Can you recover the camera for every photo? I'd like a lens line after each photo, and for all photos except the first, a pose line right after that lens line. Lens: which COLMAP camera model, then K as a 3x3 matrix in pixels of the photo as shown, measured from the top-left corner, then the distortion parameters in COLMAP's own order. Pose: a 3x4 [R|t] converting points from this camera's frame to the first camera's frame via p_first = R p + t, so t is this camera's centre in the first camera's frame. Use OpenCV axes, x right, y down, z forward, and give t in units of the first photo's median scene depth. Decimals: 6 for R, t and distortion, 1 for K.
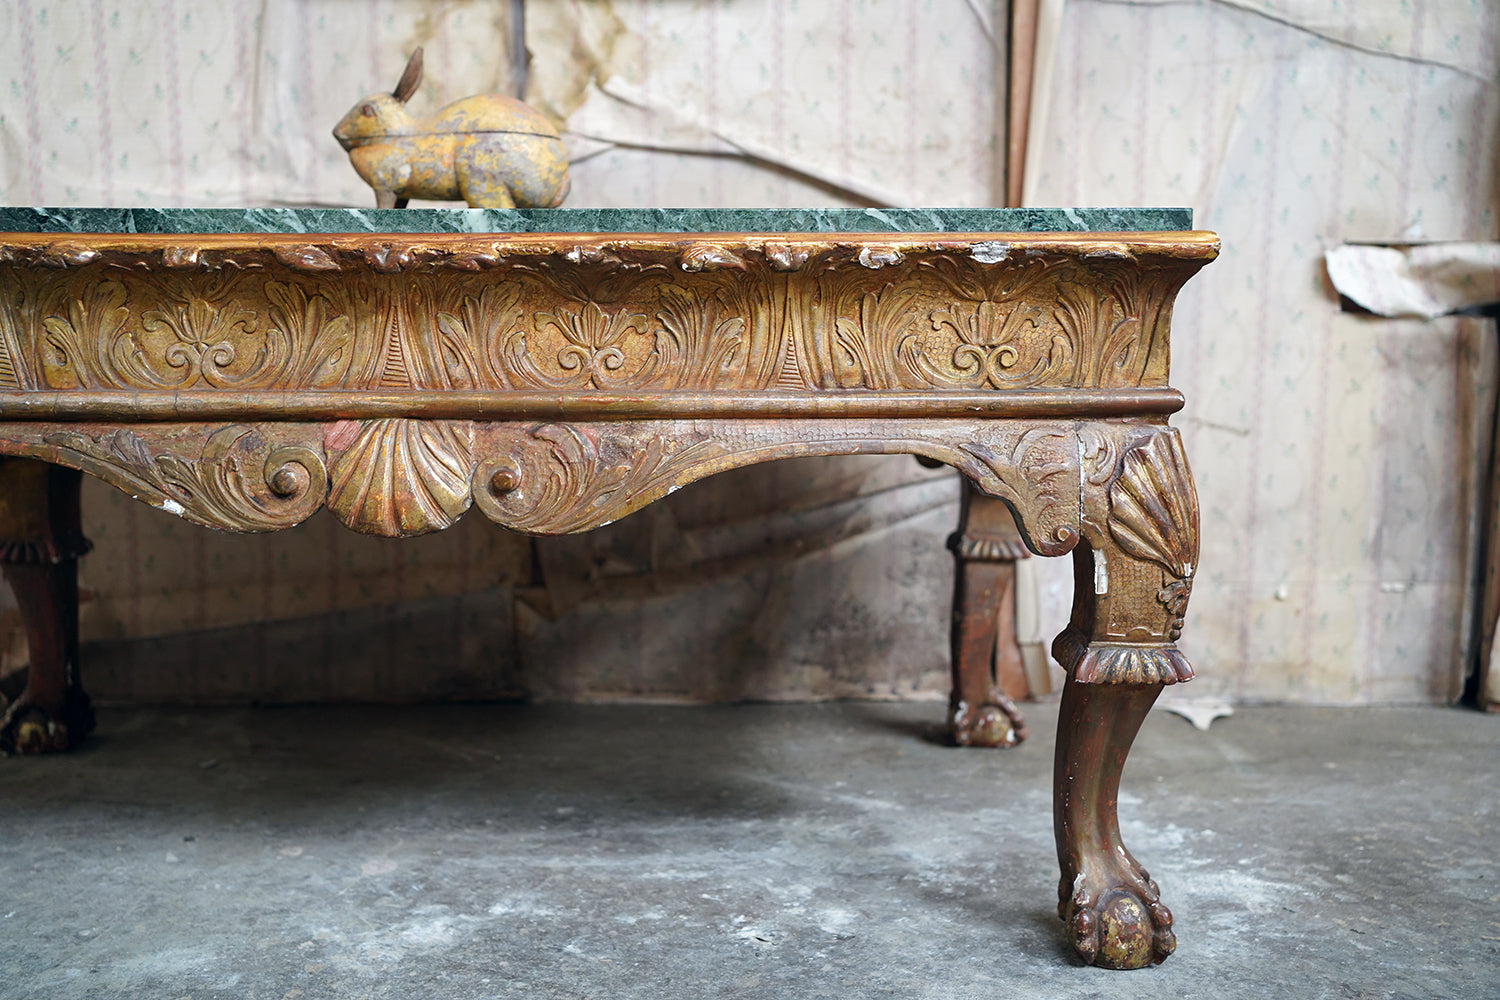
lens RADIAL K [[1519.2, 0, 752.2], [0, 1519.2, 491.1], [0, 0, 1]] dist [-0.033518, 0.172350]
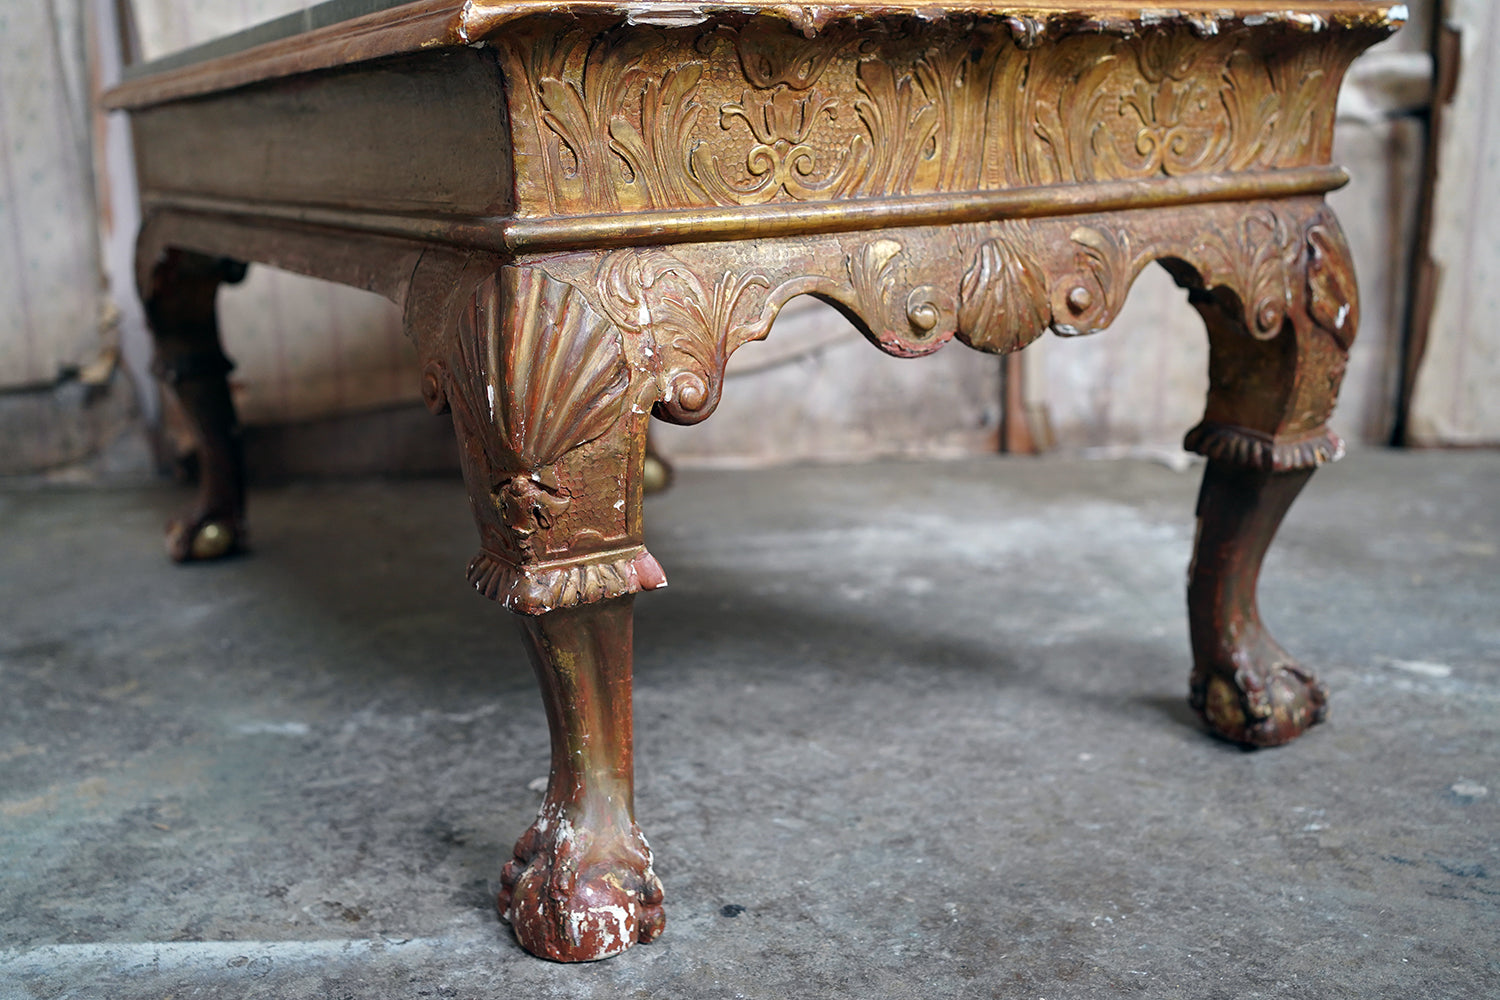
lens RADIAL K [[1514.3, 0, 745.4], [0, 1514.3, 496.3], [0, 0, 1]] dist [-0.031838, 0.180294]
pose [[0.998964, -0.029578, 0.034597, -0.125637], [0.026084, 0.994902, 0.097412, 0.068482], [-0.037302, -0.096408, 0.994643, -0.262157]]
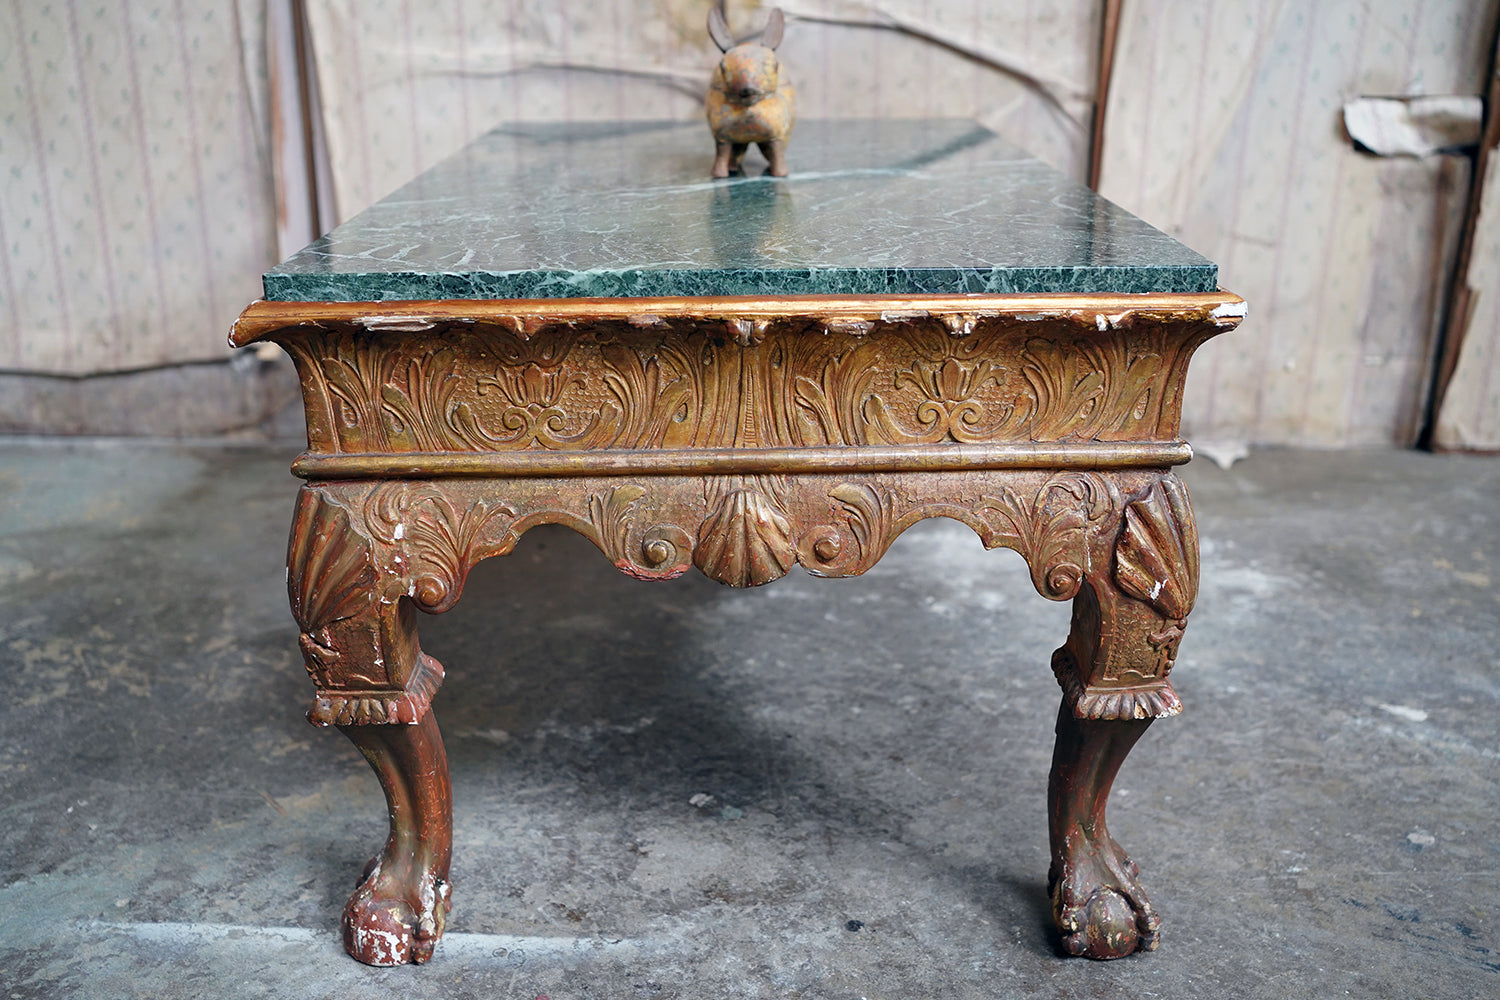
lens RADIAL K [[1516.6, 0, 754.5], [0, 1516.6, 498.8], [0, 0, 1]] dist [-0.033070, 0.183207]
pose [[0.999980, 0.002499, 0.005775, -0.180615], [-0.003628, 0.978819, 0.204694, -0.124616], [-0.005141, -0.204711, 0.978809, -0.455036]]
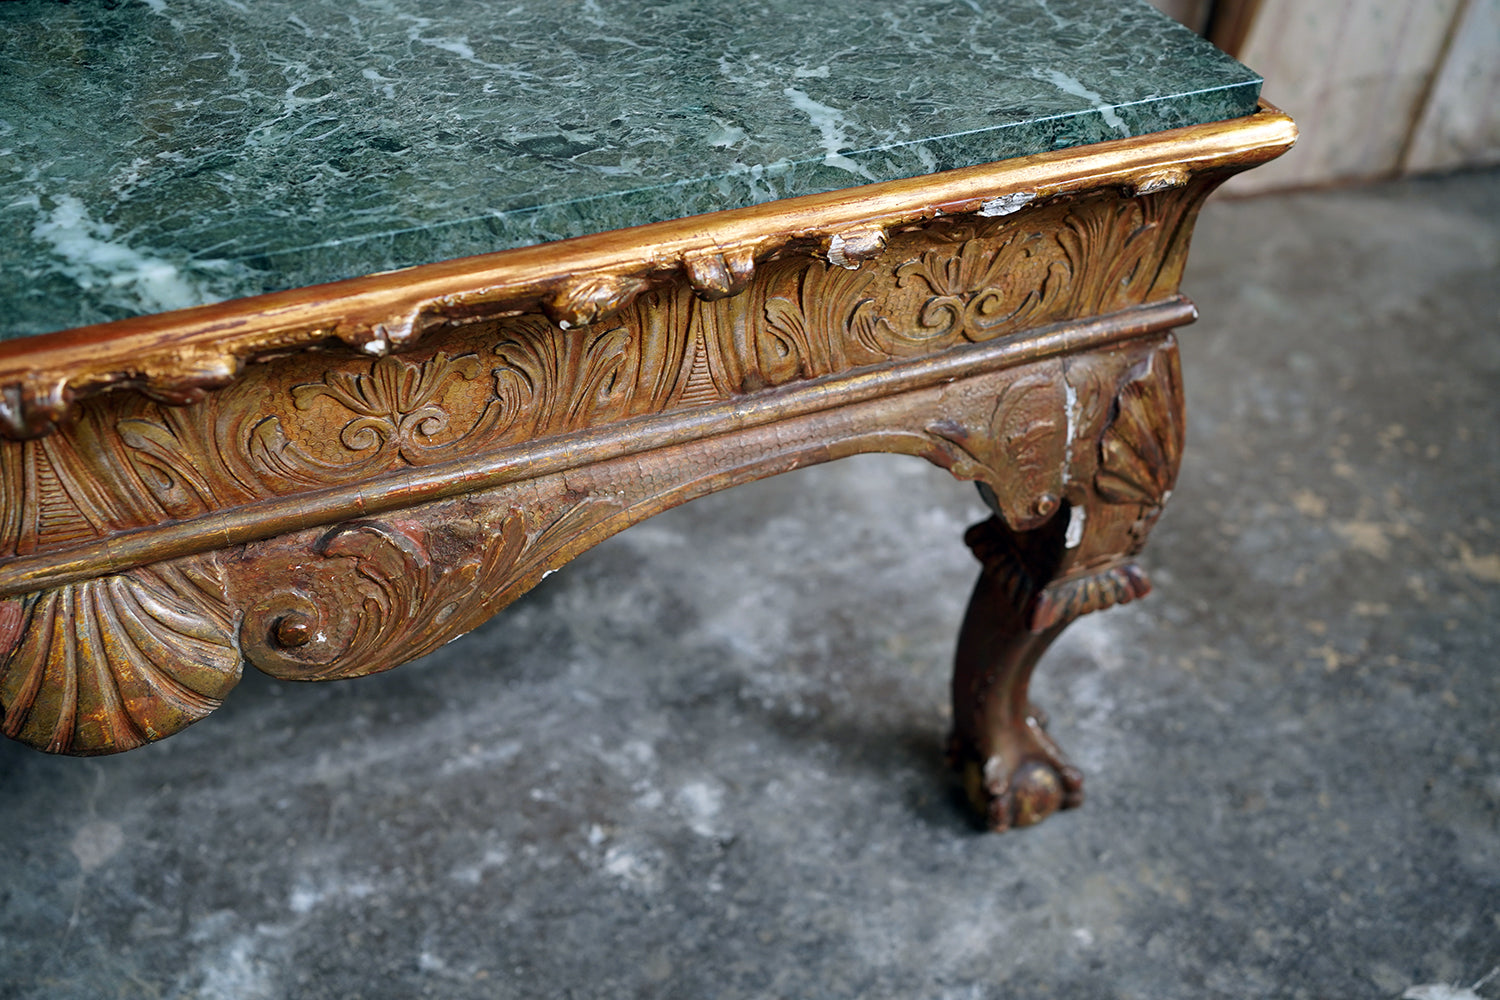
lens RADIAL K [[1516.4, 0, 755.3], [0, 1516.4, 487.2], [0, 0, 1]] dist [-0.033627, 0.176999]
pose [[0.930146, -0.213538, 0.298714, -0.127126], [0.016174, 0.836550, 0.547652, -0.321224], [-0.366834, -0.504564, 0.781567, 0.364306]]
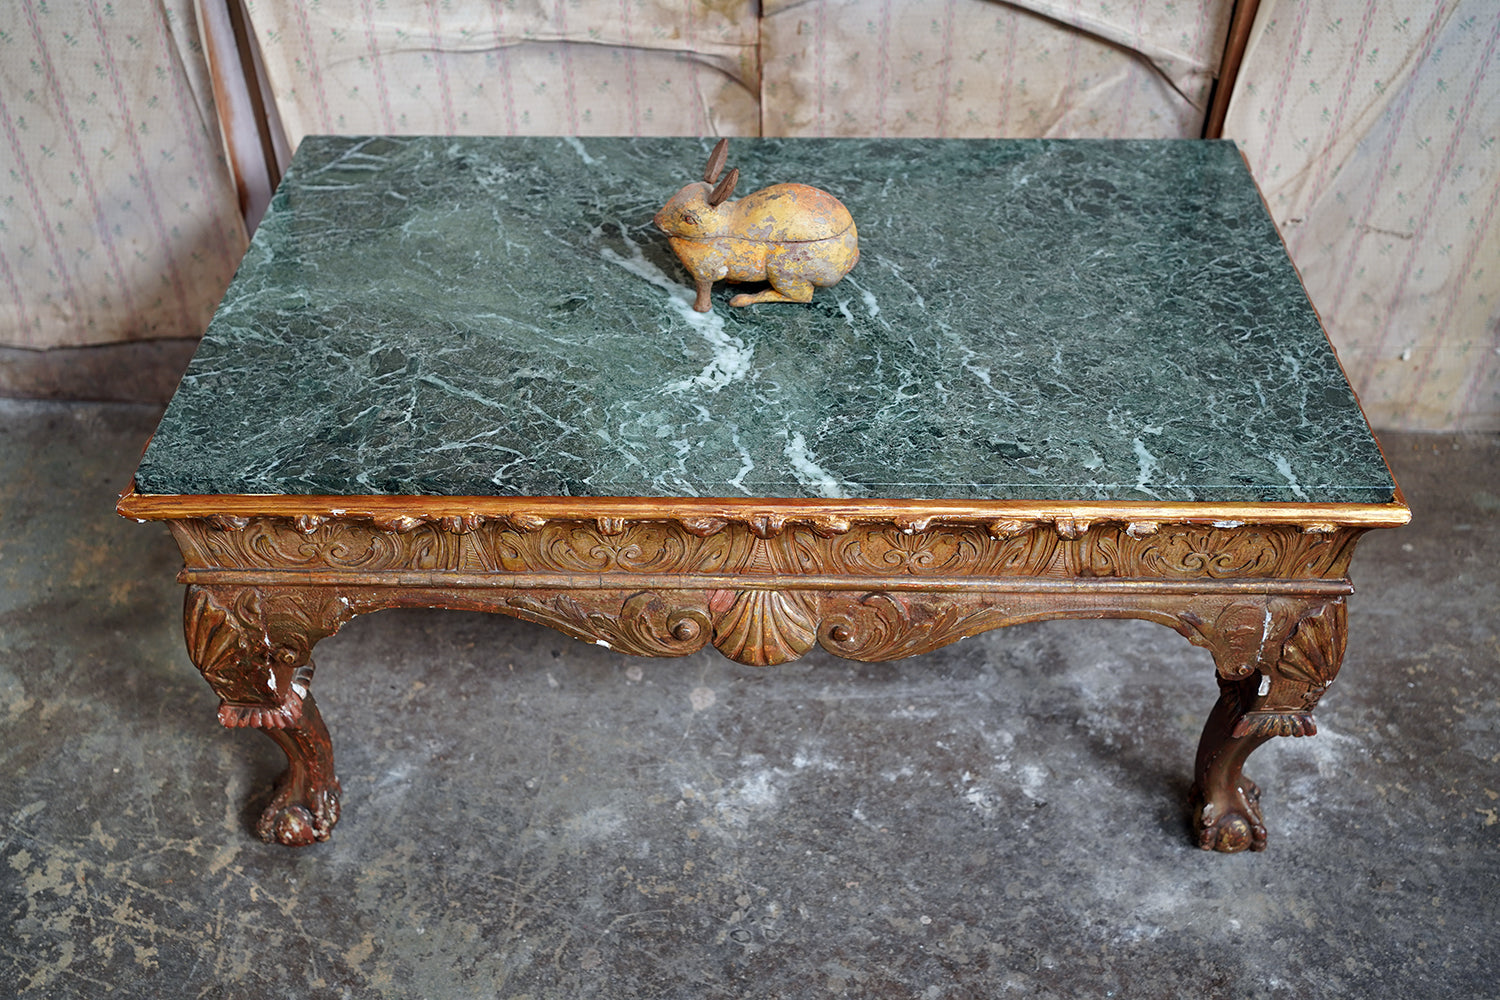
lens RADIAL K [[1519.0, 0, 750.3], [0, 1519.0, 498.0], [0, 0, 1]] dist [-0.035589, 0.182941]
pose [[0.999433, 0.021064, -0.026253, -0.168556], [-0.002341, 0.821592, 0.570071, -0.708137], [0.033577, -0.569686, 0.821176, -0.049806]]
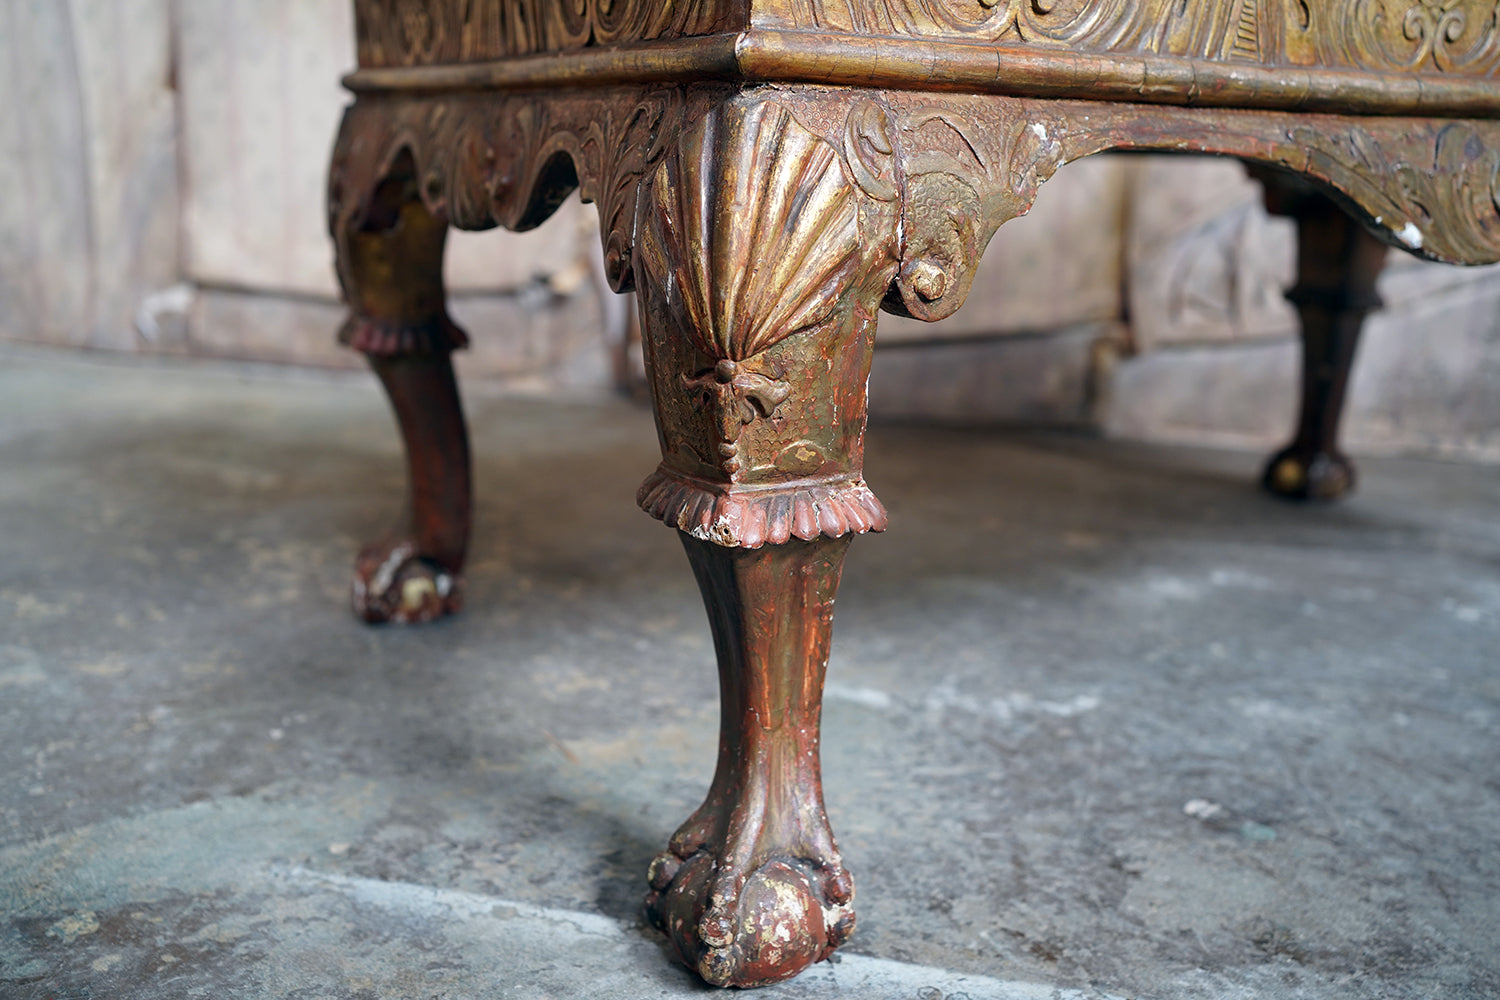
lens RADIAL K [[1516.7, 0, 761.5], [0, 1516.7, 499.2], [0, 0, 1]] dist [-0.028465, 0.168023]
pose [[0.986644, 0.077671, -0.143181, -0.321500], [-0.059347, 0.989986, 0.128085, 0.087191], [0.151696, -0.117877, 0.981373, -0.139722]]
